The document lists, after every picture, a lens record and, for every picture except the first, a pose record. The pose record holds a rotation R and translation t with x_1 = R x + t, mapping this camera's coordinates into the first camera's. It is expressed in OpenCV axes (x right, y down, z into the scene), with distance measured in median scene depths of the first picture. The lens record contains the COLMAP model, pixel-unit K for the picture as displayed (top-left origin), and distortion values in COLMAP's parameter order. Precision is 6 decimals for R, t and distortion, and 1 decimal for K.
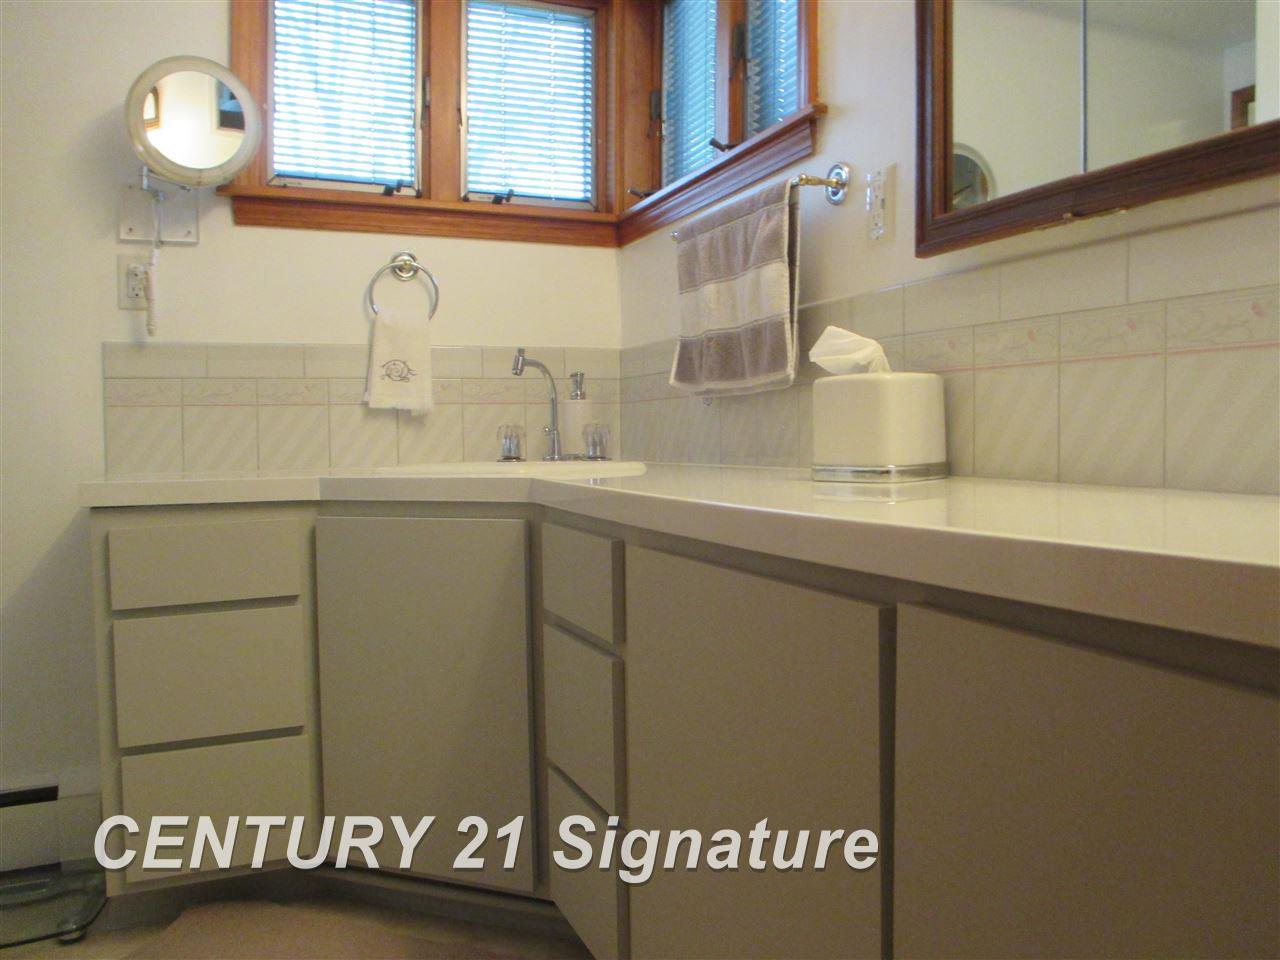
lens RADIAL K [[1072.9, 0, 641.7], [0, 1072.9, 479.1], [0, 0, 1]] dist [-0.013339, -0.004111]
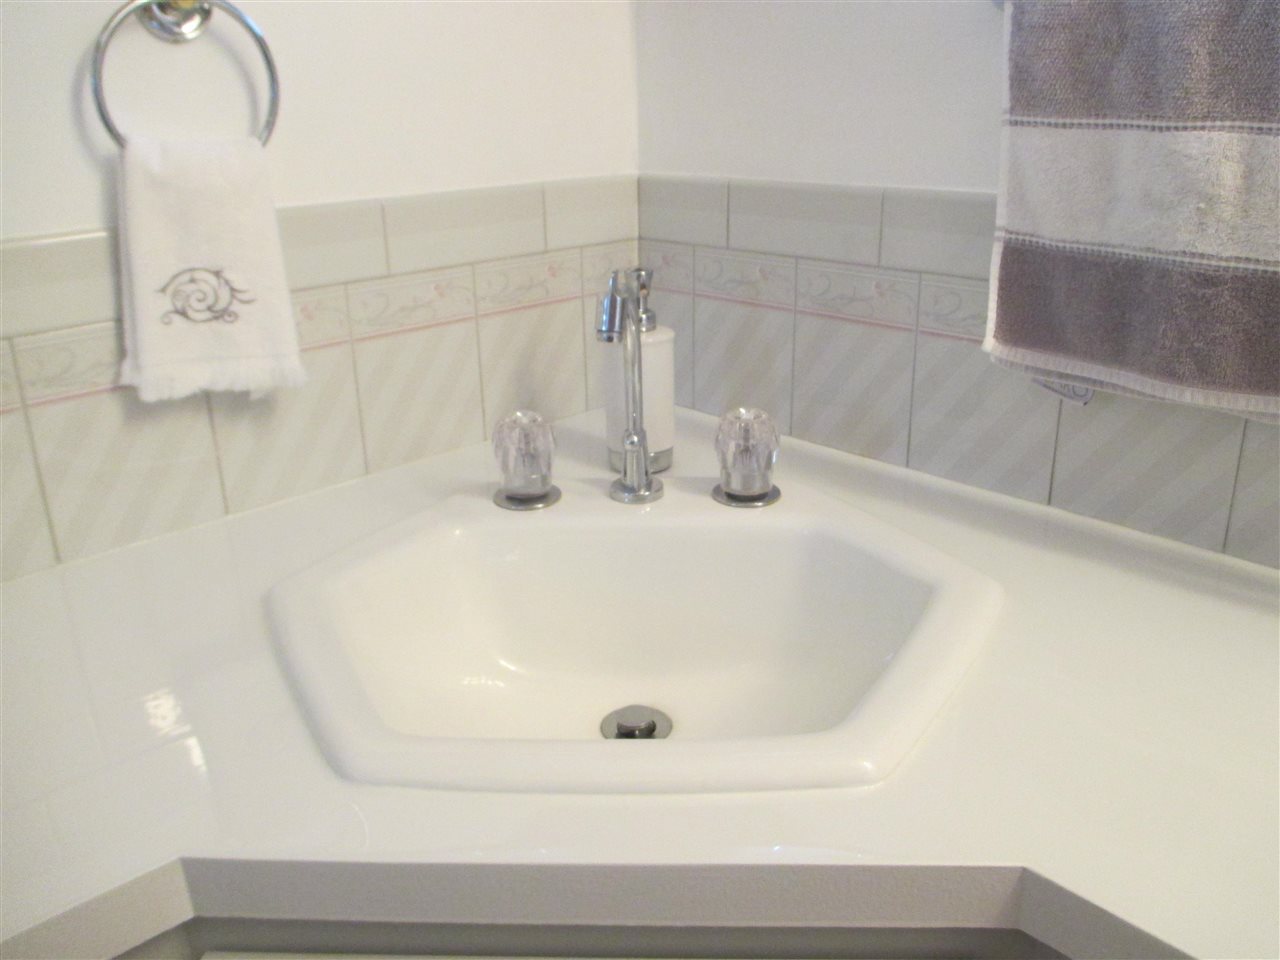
lens RADIAL K [[1072.9, 0, 639.7], [0, 1072.9, 481.2], [0, 0, 1]] dist [-0.013339, -0.004111]
pose [[0.948649, -0.113334, 0.295331, -0.199449], [0.025098, 0.957638, 0.286879, -0.143518], [-0.315333, -0.264735, 0.911307, 0.581752]]
